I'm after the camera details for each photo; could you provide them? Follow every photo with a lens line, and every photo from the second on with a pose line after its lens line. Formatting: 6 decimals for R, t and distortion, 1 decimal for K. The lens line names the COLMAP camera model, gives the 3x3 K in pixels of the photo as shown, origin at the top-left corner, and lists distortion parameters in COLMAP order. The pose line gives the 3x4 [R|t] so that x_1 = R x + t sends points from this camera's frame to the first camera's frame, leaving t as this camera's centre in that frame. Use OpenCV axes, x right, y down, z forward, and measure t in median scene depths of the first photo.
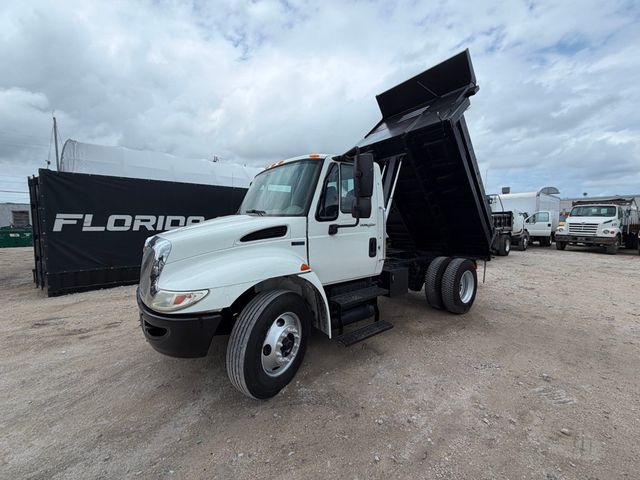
lens RADIAL K [[254.6, 0, 319.7], [0, 254.6, 239.0], [0, 0, 1]] dist [0.000147, 0.000021]
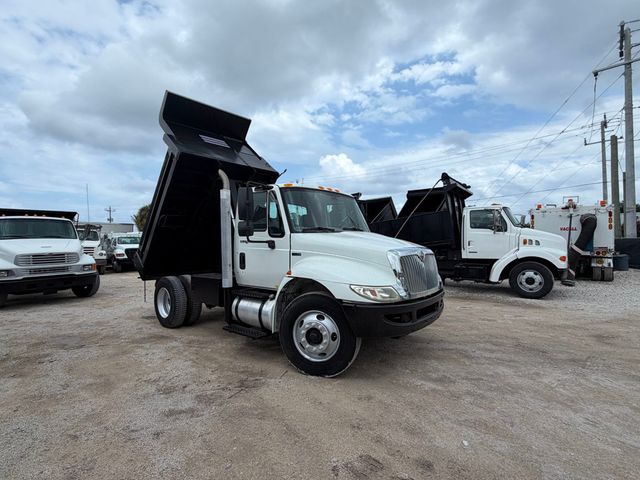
lens RADIAL K [[315.6, 0, 321.4], [0, 315.6, 237.8], [0, 0, 1]] dist [0.003885, -0.001478]
pose [[-0.211648, 0.023041, 0.977074, -1.602496], [0.077253, 0.996989, -0.006776, -0.064439], [-0.974288, 0.074047, -0.212791, 1.388543]]
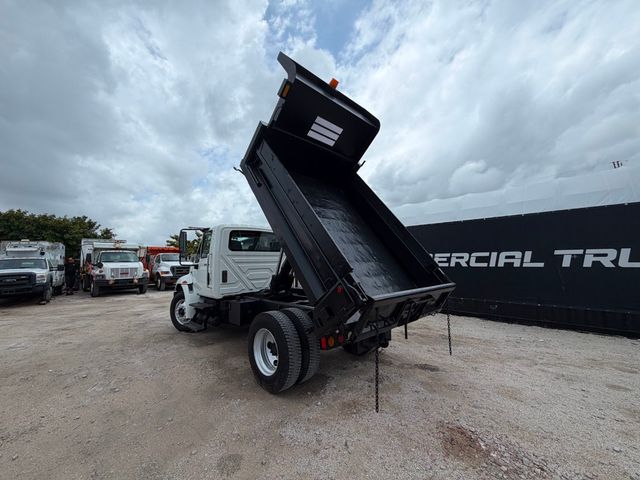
lens RADIAL K [[254.6, 0, 319.5], [0, 254.6, 242.6], [0, 0, 1]] dist [0.000147, 0.000021]
pose [[0.122594, -0.070984, -0.989915, 1.815105], [-0.048962, 0.995792, -0.077468, -0.100139], [0.991248, 0.057965, 0.118602, 1.422978]]
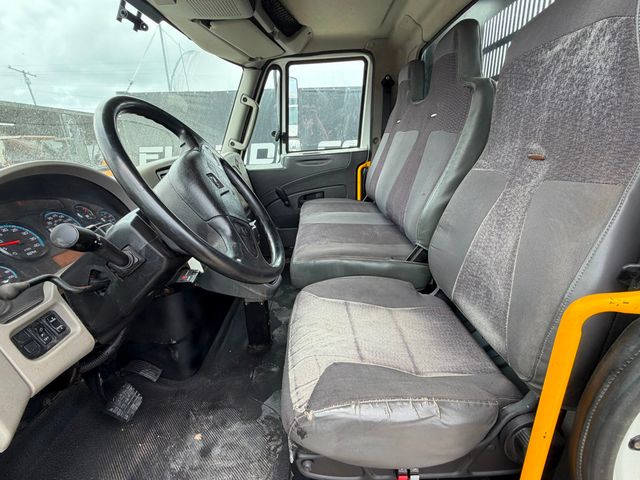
lens RADIAL K [[303.7, 0, 317.5], [0, 303.7, 242.7], [0, 0, 1]] dist [0.001938, -0.000289]
pose [[0.803742, 0.164723, -0.571721, 0.145455], [-0.002148, 0.961708, 0.274066, -0.121897], [0.594974, -0.219051, 0.773319, 0.835185]]
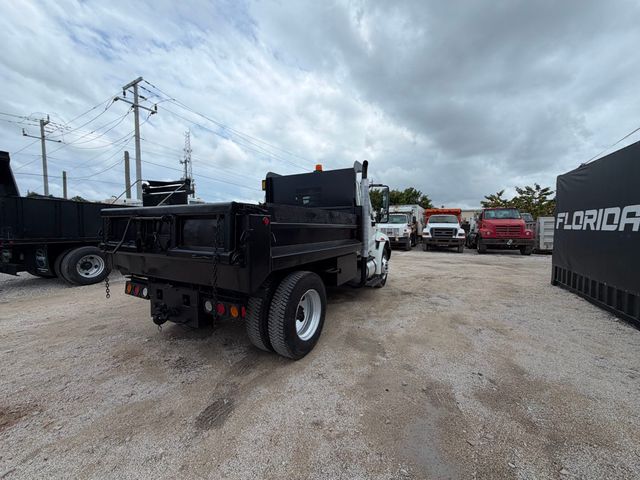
lens RADIAL K [[254.6, 0, 319.2], [0, 254.6, 241.9], [0, 0, 1]] dist [0.000147, 0.000021]
pose [[-0.909776, 0.025374, -0.414324, 0.695430], [-0.025195, 0.992914, 0.116130, -0.131704], [0.414335, 0.116091, -0.902690, 2.696084]]
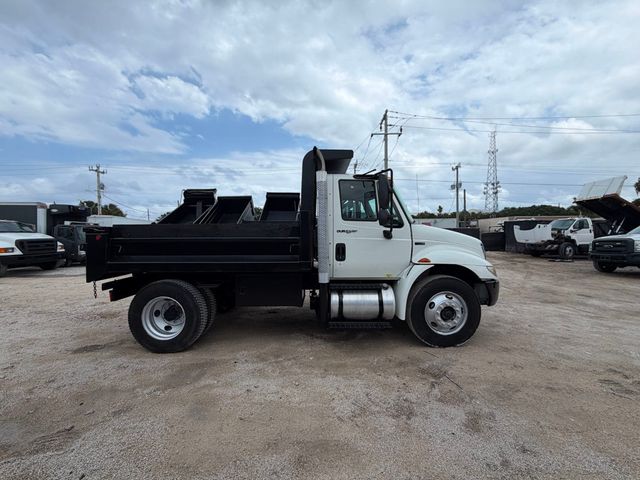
lens RADIAL K [[254.6, 0, 319.5], [0, 254.6, 243.2], [0, 0, 1]] dist [0.000147, 0.000021]
pose [[-0.793931, -0.012072, 0.607888, -0.728338], [0.047496, 0.995516, 0.081802, -0.123802], [-0.606150, 0.093817, -0.789798, 2.300062]]
